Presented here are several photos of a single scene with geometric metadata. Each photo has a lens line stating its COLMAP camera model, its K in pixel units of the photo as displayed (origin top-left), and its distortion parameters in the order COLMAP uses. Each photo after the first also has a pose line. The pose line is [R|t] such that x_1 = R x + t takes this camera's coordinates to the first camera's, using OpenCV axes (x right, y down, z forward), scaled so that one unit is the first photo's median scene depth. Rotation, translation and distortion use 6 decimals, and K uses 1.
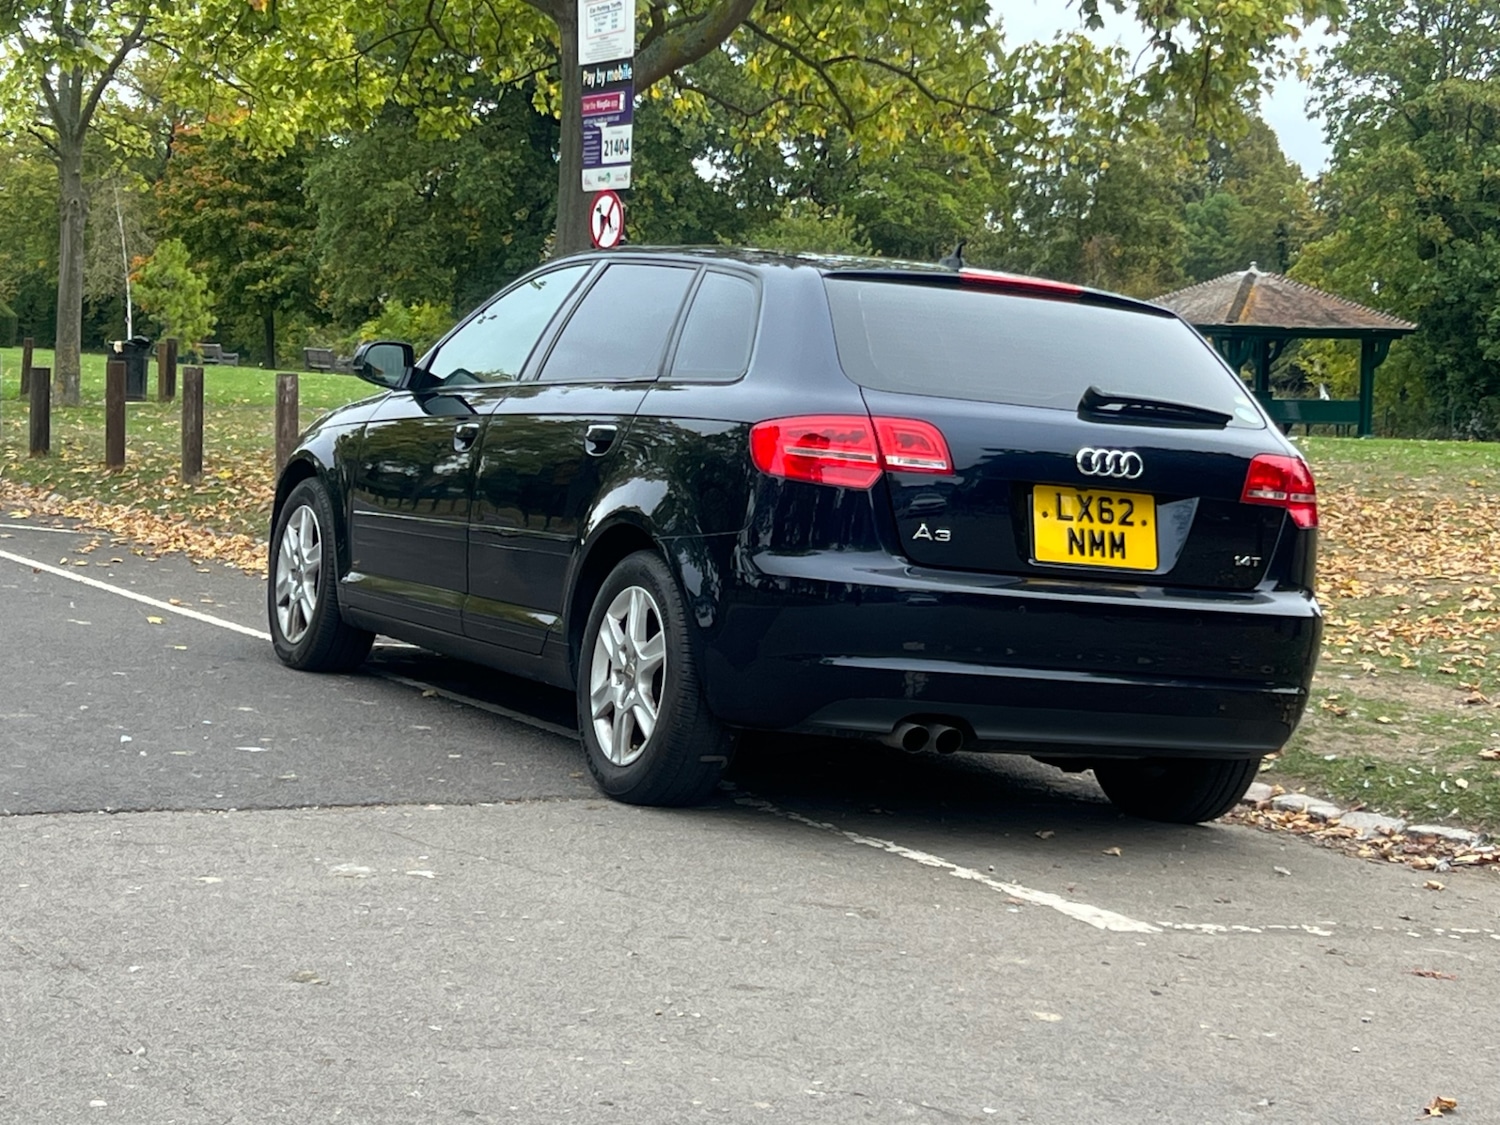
lens RADIAL K [[3899.6, 0, 750.0], [0, 3899.6, 562.5], [0, 0, 1]] dist [0.512719, -4.367538]
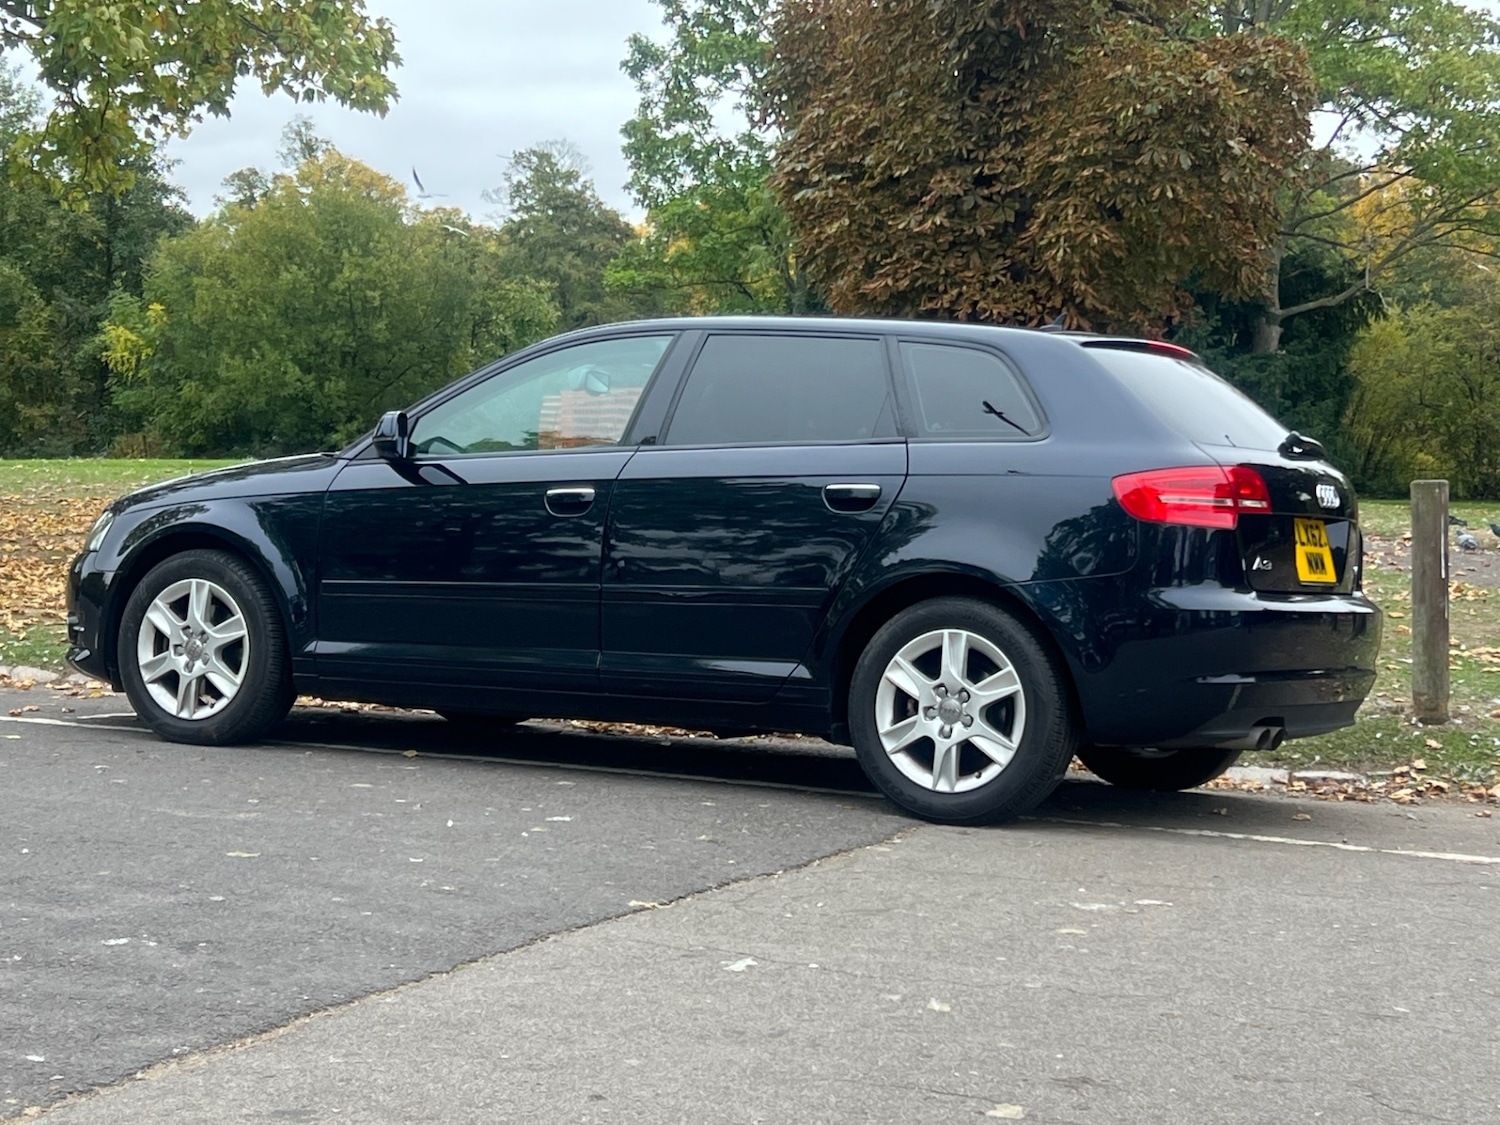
lens RADIAL K [[3369.9, 0, 750.0], [0, 3369.9, 562.5], [0, 0, 1]] dist [0.305352, -0.323605]
pose [[0.716322, -0.061782, 0.695029, -0.703612], [0.053747, 0.997999, 0.033320, -0.045574], [-0.695697, 0.013487, 0.718209, 0.341859]]
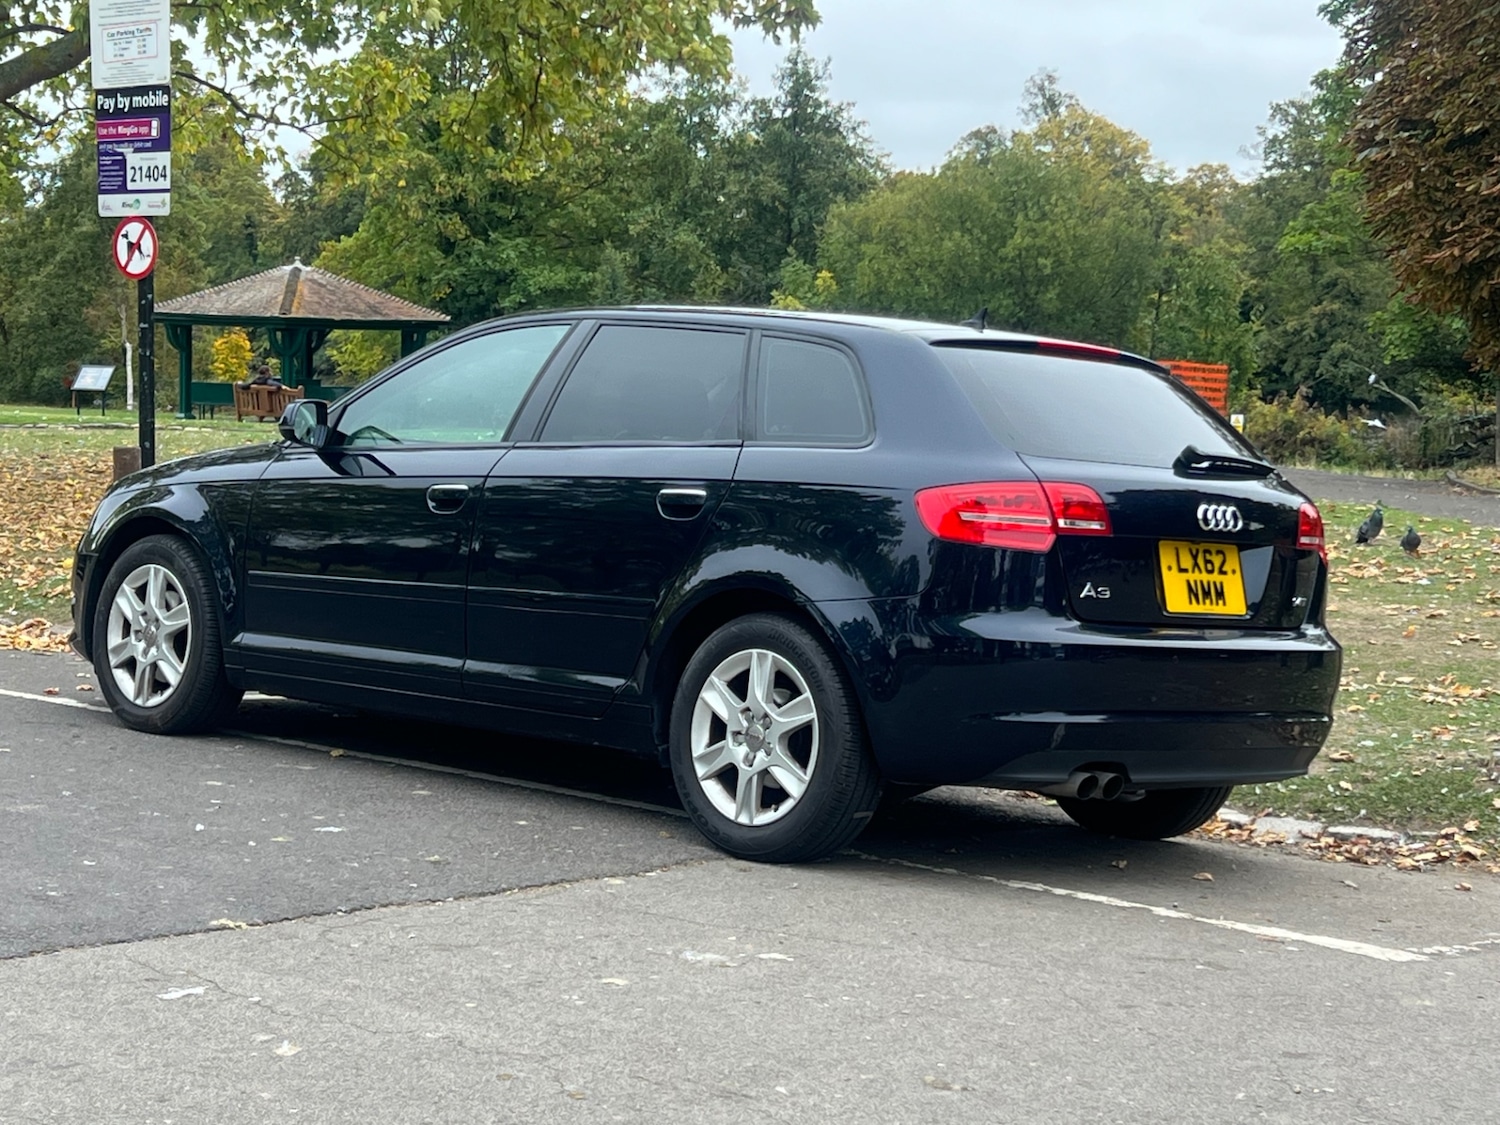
lens RADIAL K [[3629.5, 0, 750.0], [0, 3629.5, 562.5], [0, 0, 1]] dist [0.354729, -1.831493]
pose [[0.908436, -0.037189, 0.416366, -0.407082], [0.028658, 0.999232, 0.026722, -0.040143], [-0.417040, -0.012343, 0.908804, 0.132149]]
